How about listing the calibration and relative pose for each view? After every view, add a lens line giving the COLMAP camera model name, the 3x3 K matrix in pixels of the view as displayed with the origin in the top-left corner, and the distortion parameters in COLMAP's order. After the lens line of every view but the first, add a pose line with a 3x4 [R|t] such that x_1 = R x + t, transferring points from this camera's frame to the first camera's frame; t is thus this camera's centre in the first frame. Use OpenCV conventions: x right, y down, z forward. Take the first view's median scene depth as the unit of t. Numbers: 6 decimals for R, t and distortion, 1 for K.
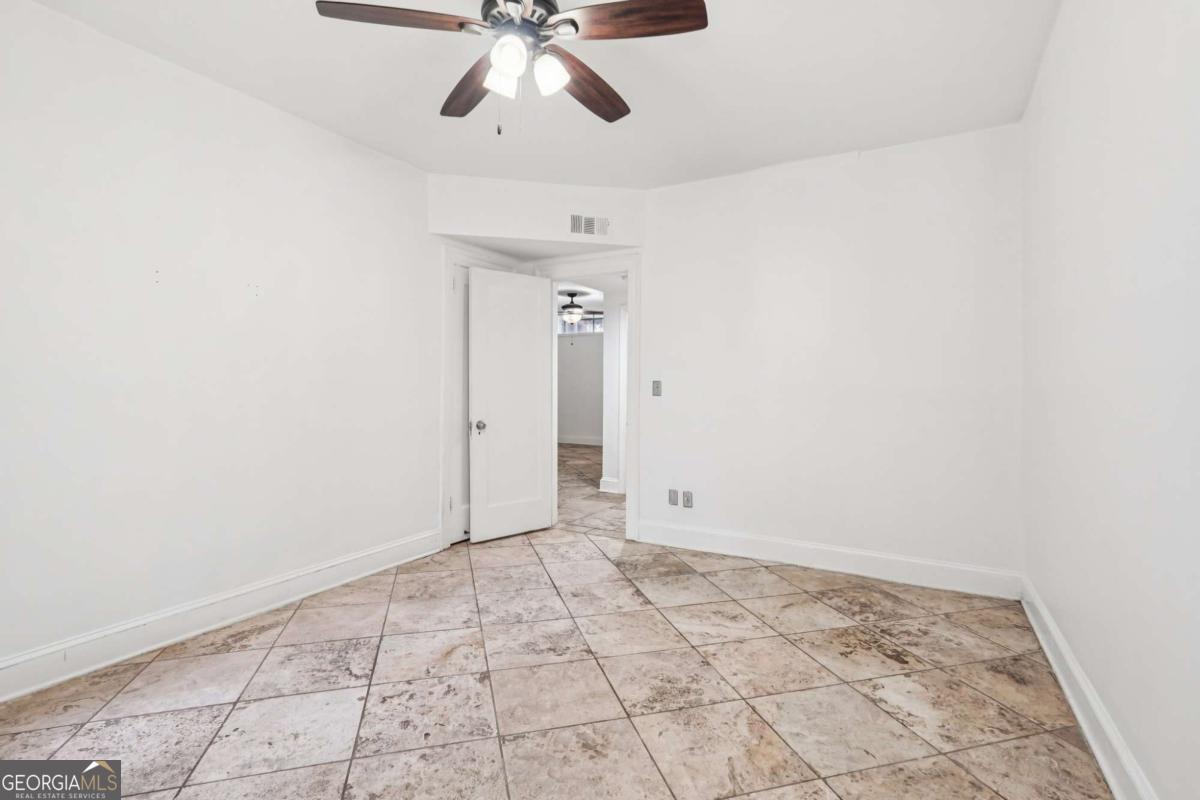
lens RADIAL K [[562.4, 0, 610.8], [0, 562.4, 395.6], [0, 0, 1]] dist [-0.002526, 0.003983]
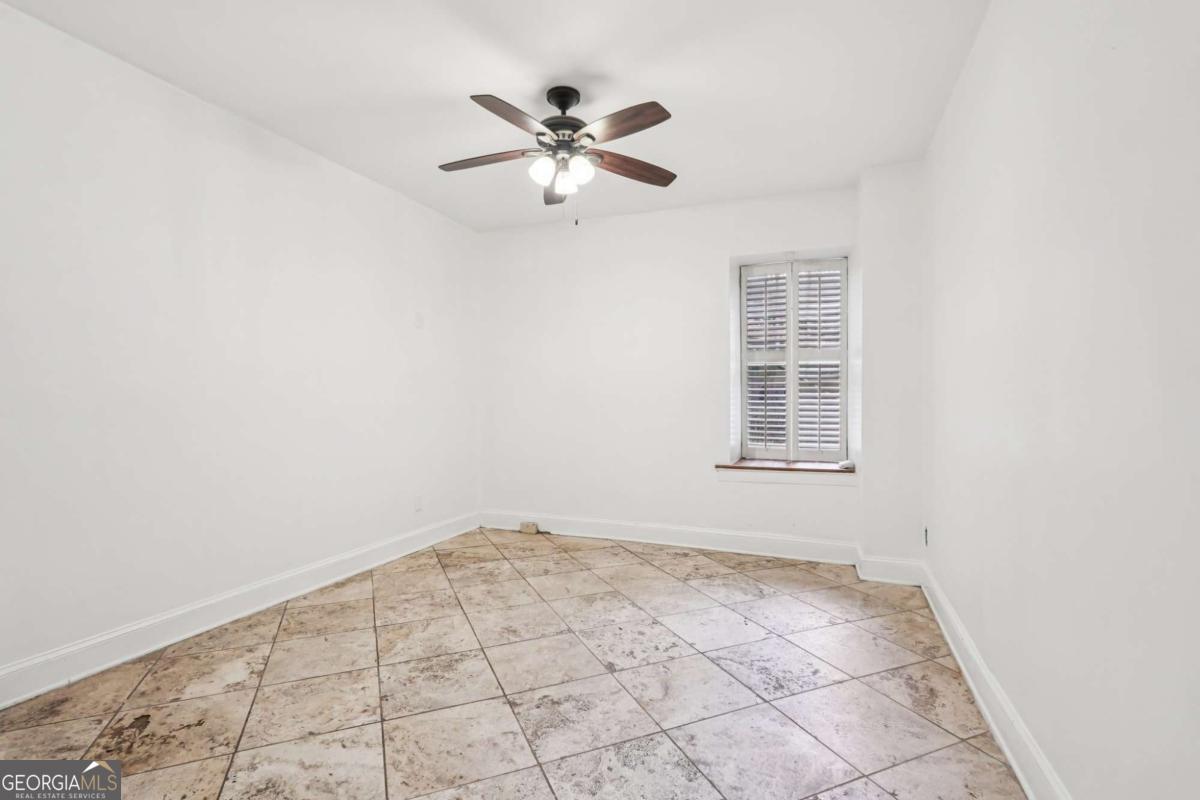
lens RADIAL K [[562.4, 0, 597.4], [0, 562.4, 395.0], [0, 0, 1]] dist [-0.002526, 0.003983]
pose [[-0.993634, -0.005078, -0.112539, -0.075213], [-0.005904, 0.999958, 0.007006, -0.030710], [0.112499, 0.007626, -0.993623, 2.057541]]
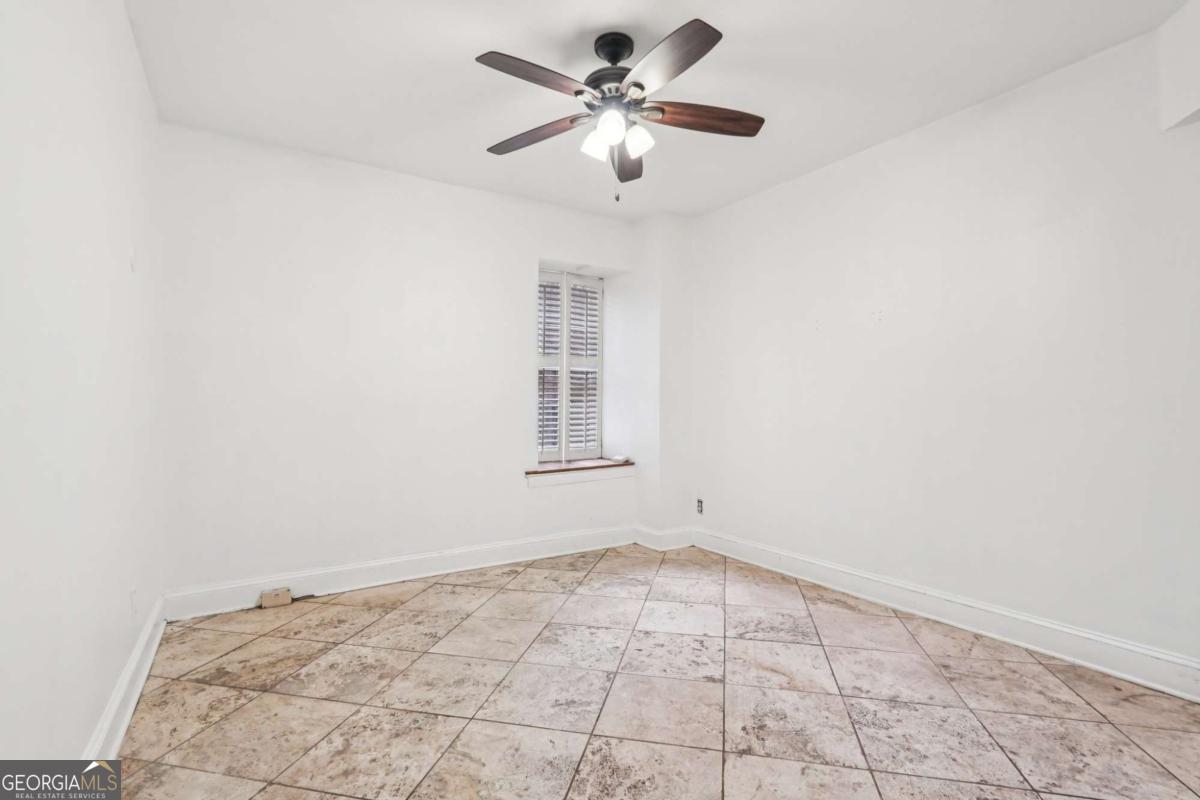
lens RADIAL K [[562.4, 0, 599.4], [0, 562.4, 405.3], [0, 0, 1]] dist [-0.002526, 0.003983]
pose [[-0.481207, 0.000029, -0.876607, 0.784378], [-0.011118, 0.999919, 0.006136, -0.011220], [0.876537, 0.012699, -0.481168, 1.301517]]
